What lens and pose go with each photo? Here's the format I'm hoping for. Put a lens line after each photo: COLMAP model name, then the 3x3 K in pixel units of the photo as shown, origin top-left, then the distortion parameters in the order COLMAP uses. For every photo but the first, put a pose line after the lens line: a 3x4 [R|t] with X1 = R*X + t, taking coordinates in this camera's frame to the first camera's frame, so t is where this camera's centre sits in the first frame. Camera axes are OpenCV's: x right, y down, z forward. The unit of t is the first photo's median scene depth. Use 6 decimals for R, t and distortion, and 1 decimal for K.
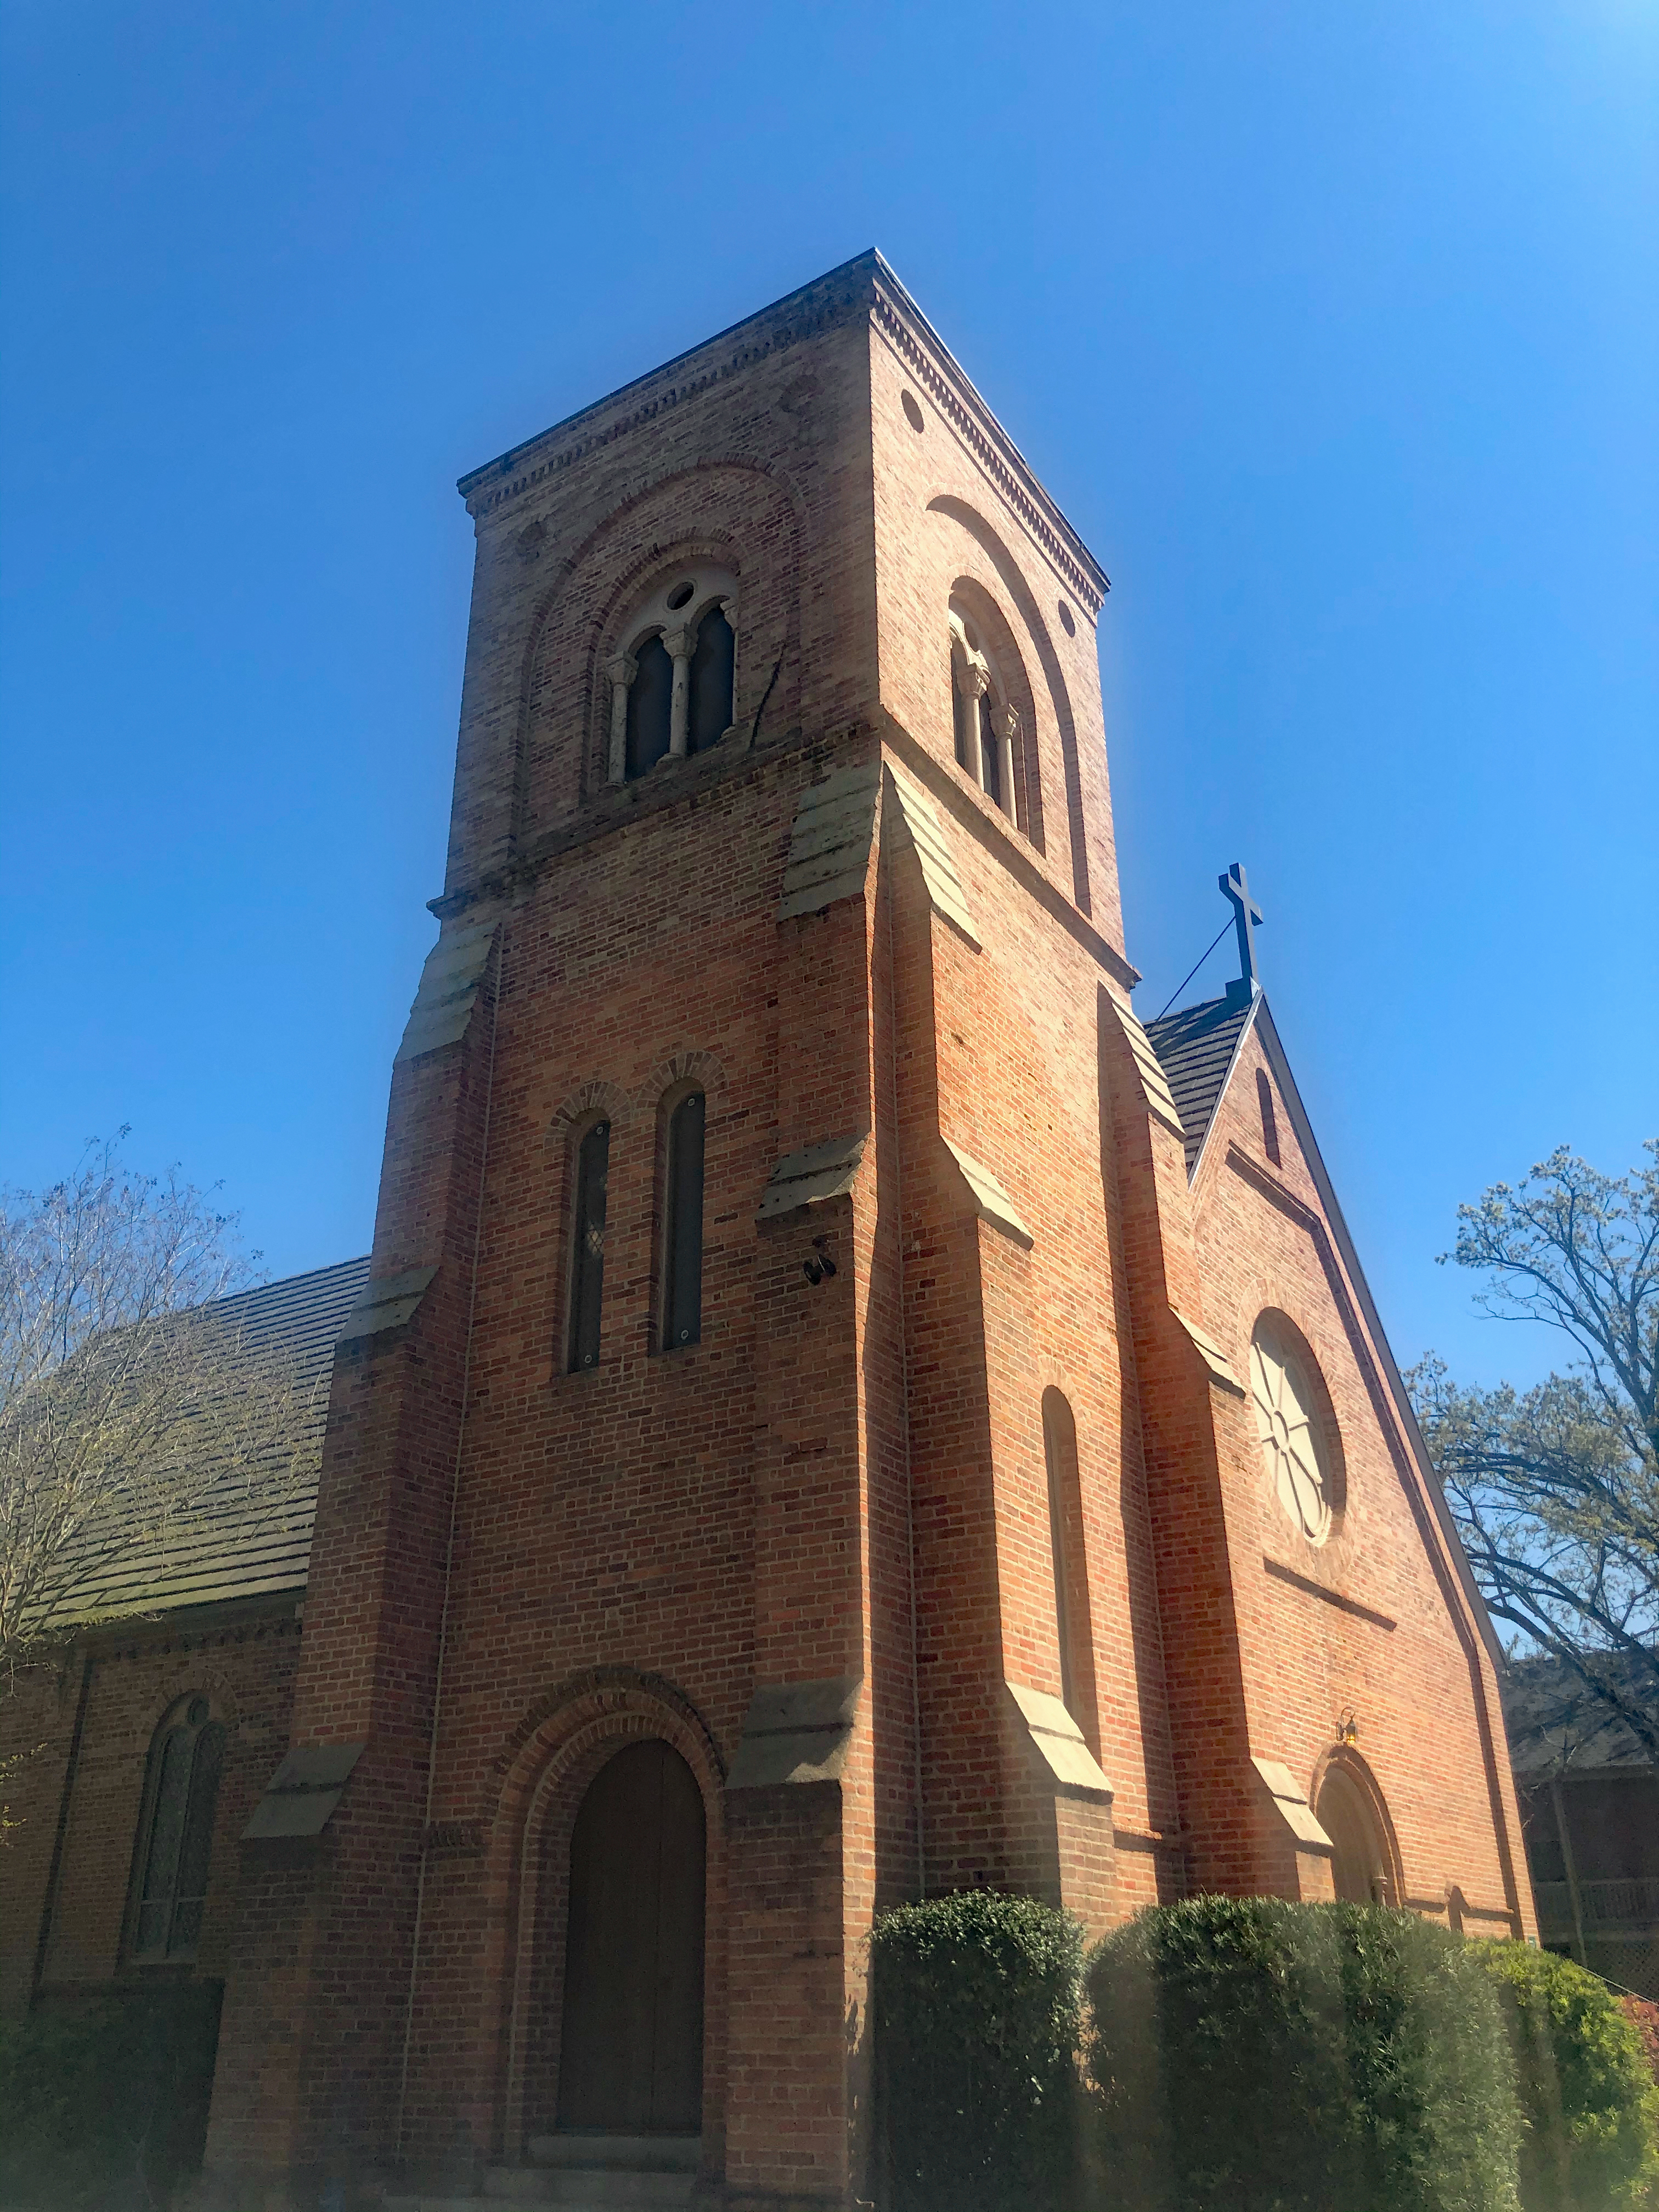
lens RADIAL K [[1768.1, 0, 829.5], [0, 1768.1, 1106.0], [0, 0, 1]] dist [0.002015, 0.001648]
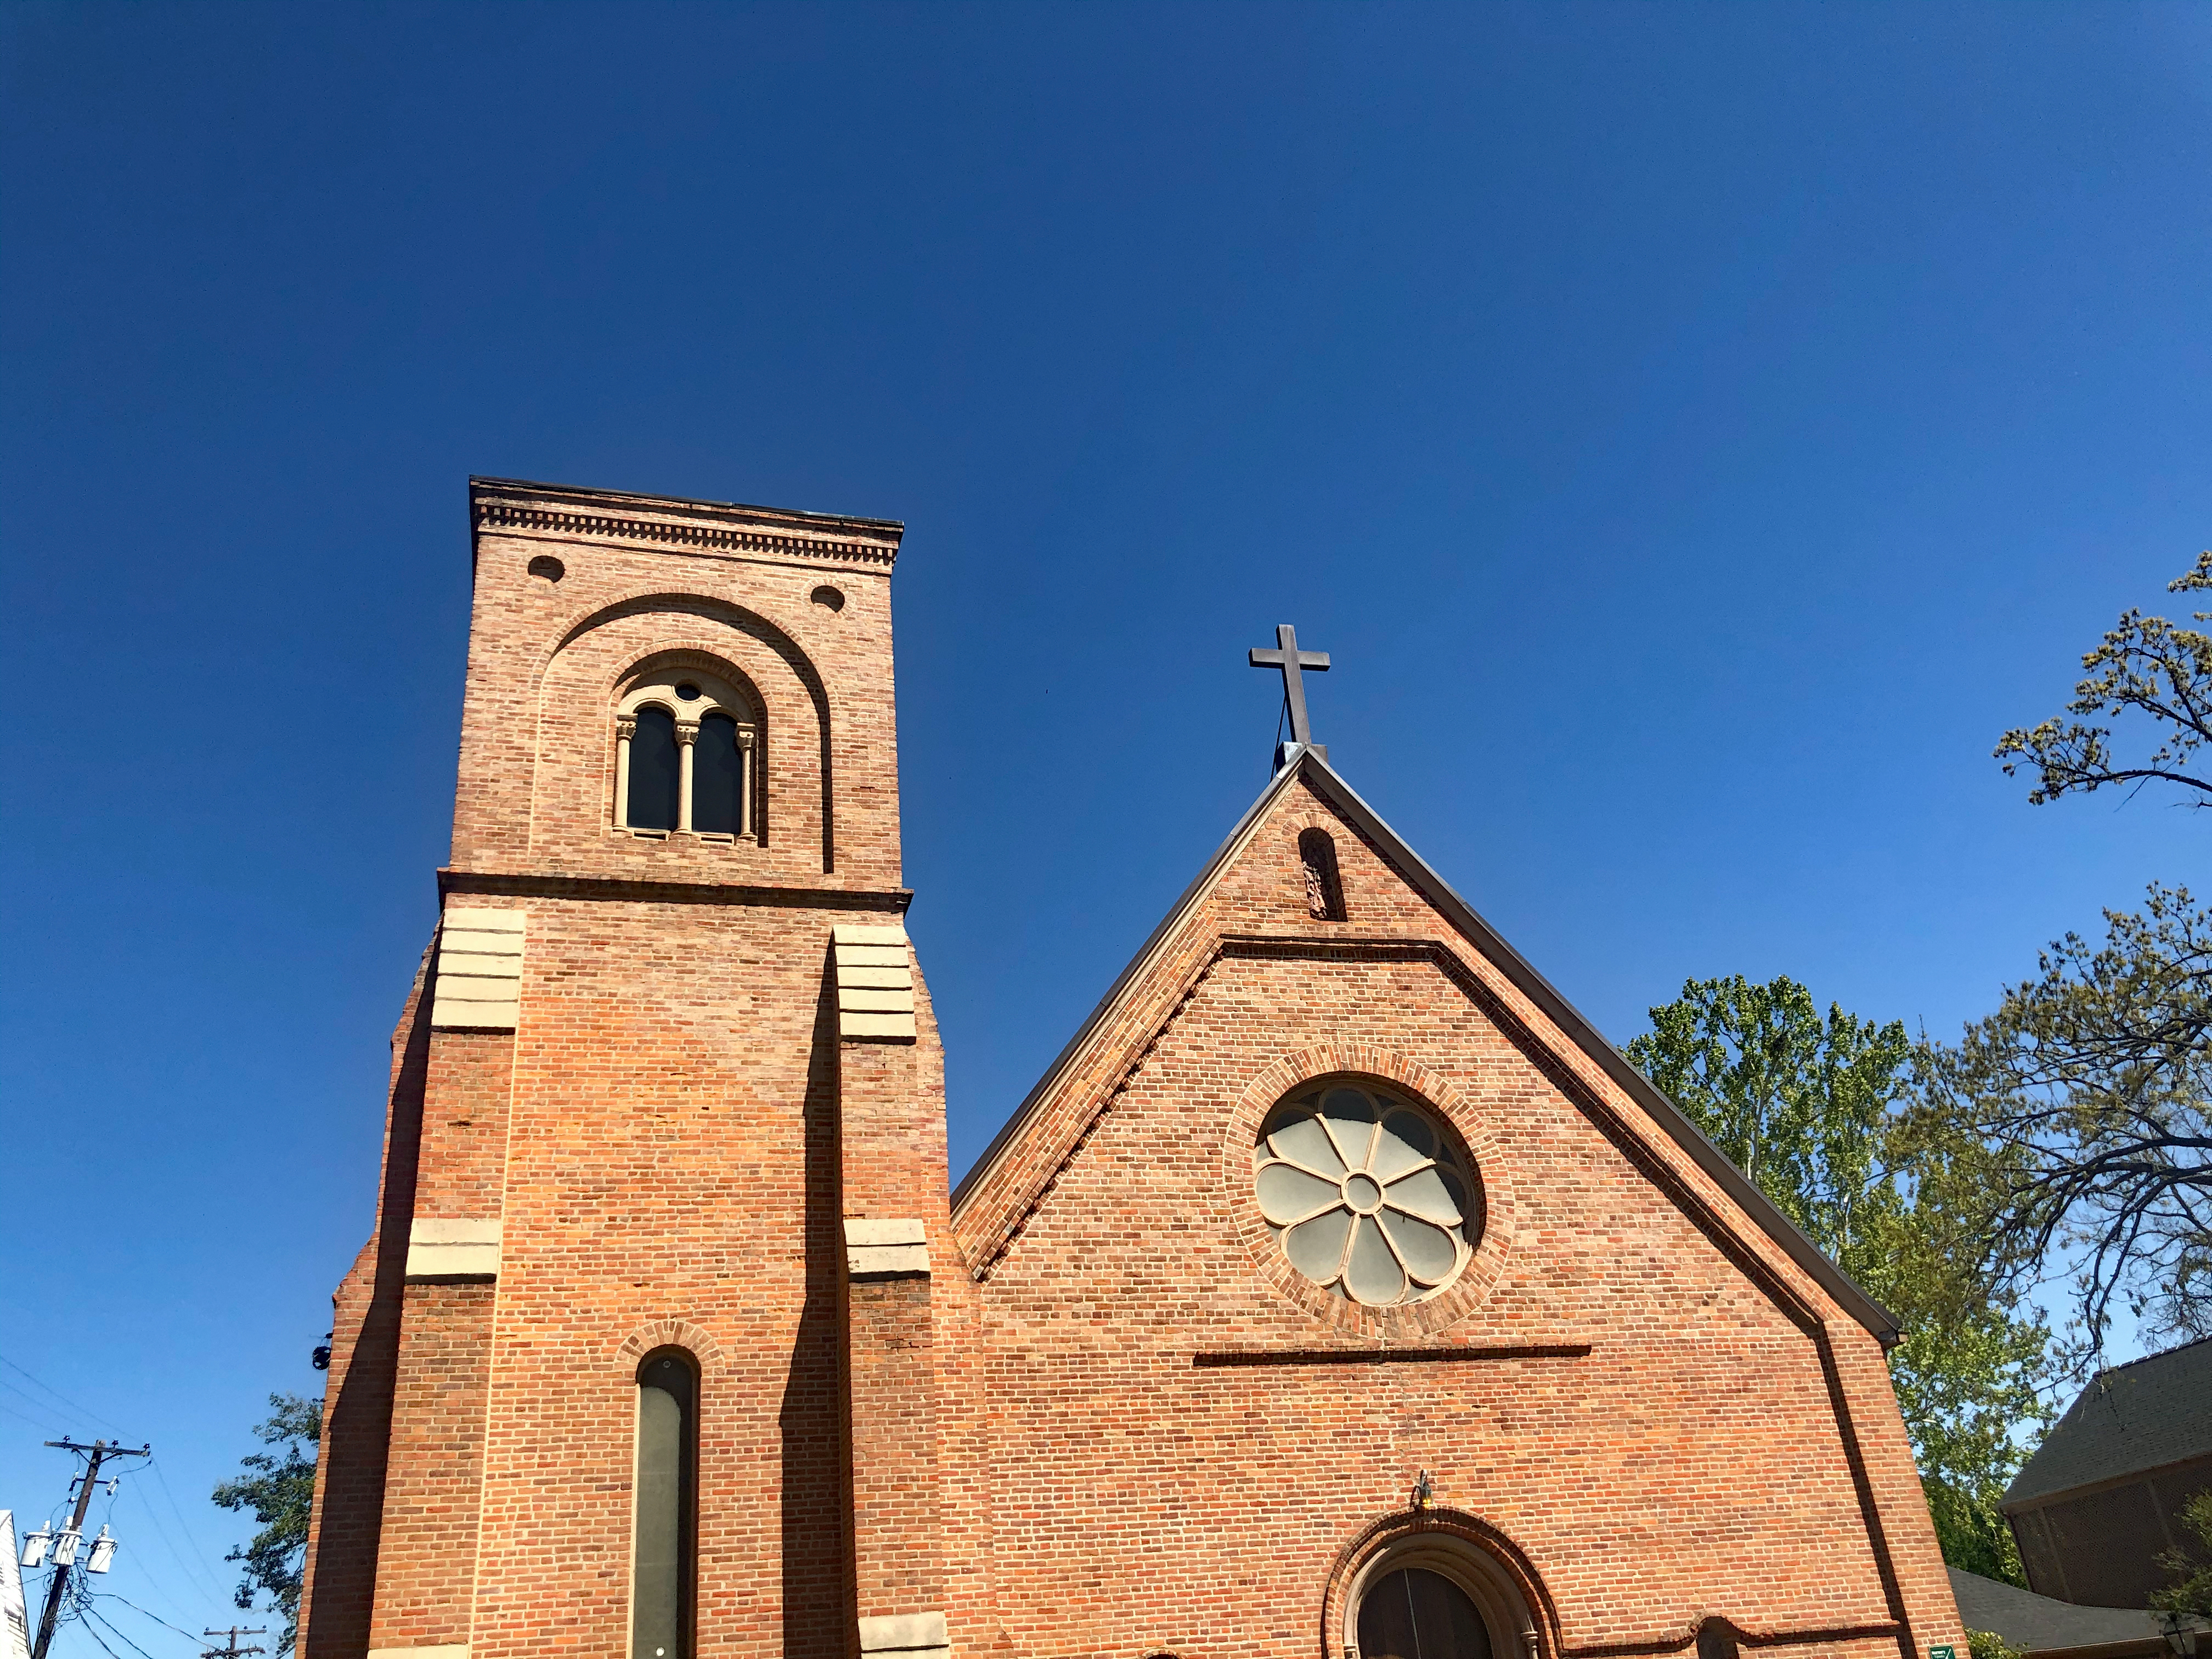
lens RADIAL K [[1768.1, 0, 1106.0], [0, 1768.1, 829.5], [0, 0, 1]] dist [0.002015, 0.001648]
pose [[0.744230, -0.348457, -0.569824, 0.779674], [0.363209, 0.927099, -0.092560, 0.032368], [0.560536, -0.138080, 0.816537, 0.128926]]
